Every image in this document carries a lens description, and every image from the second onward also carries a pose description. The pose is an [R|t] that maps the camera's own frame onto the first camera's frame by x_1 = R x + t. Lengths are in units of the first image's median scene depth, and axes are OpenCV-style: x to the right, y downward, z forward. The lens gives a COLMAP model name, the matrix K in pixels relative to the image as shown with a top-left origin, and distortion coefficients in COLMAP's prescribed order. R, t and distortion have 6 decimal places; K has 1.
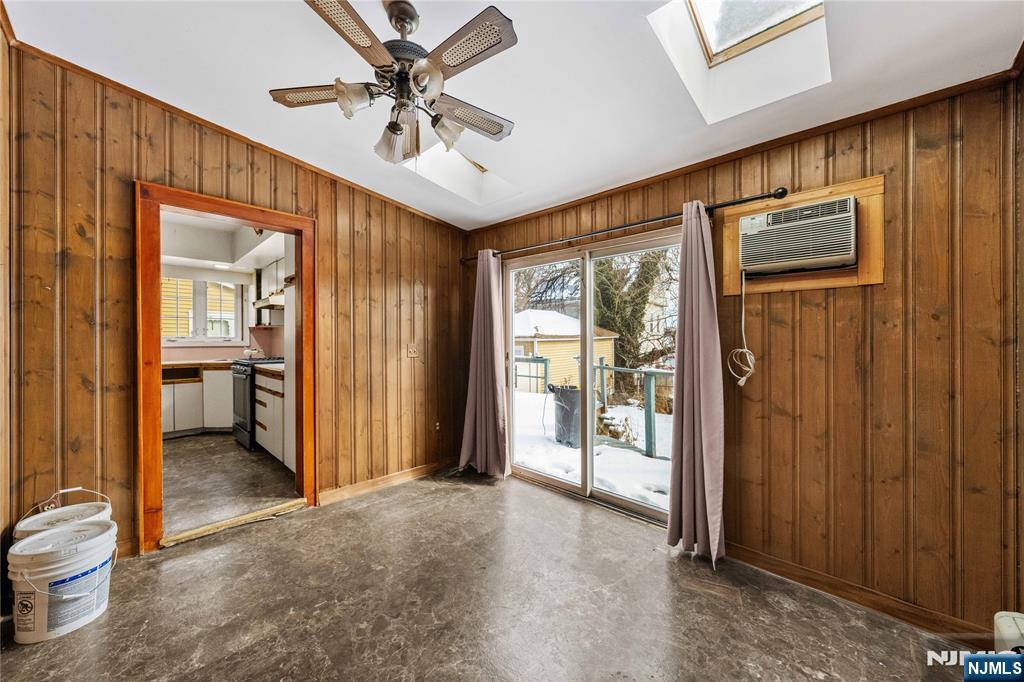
lens RADIAL K [[365.2, 0, 500.7], [0, 365.2, 333.9], [0, 0, 1]] dist [-0.000623, -0.000073]
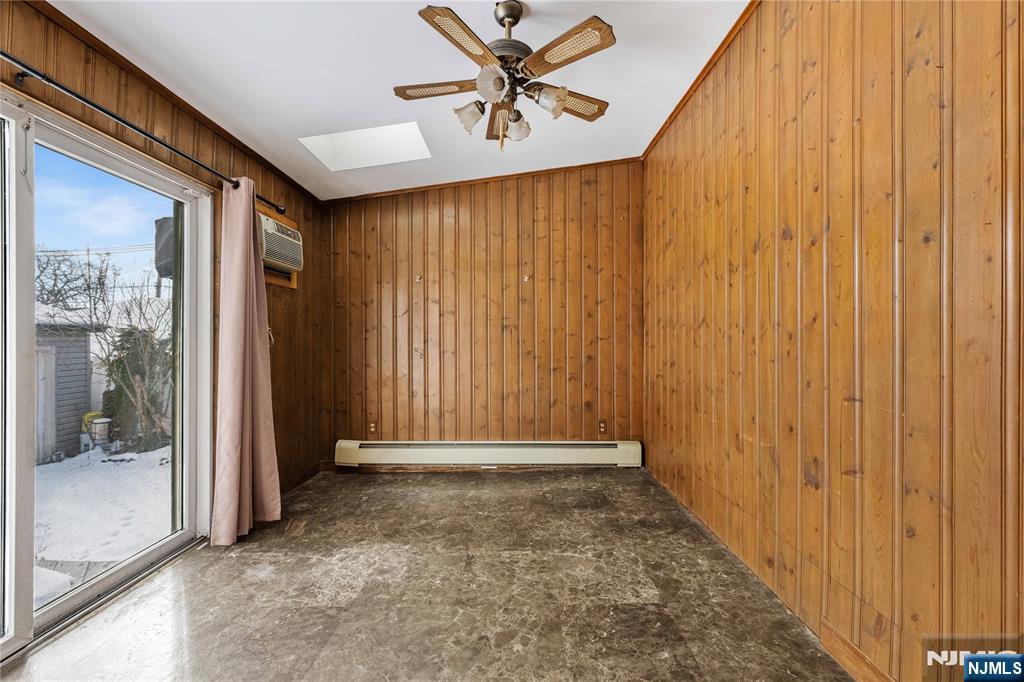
lens RADIAL K [[407.8, 0, 511.9], [0, 407.8, 336.5], [0, 0, 1]] dist [-0.000339, -0.000045]
pose [[-0.691039, 0.001252, 0.722817, -1.049599], [-0.004586, 0.999971, -0.006116, 0.085065], [-0.722803, -0.007541, -0.691013, 1.668255]]
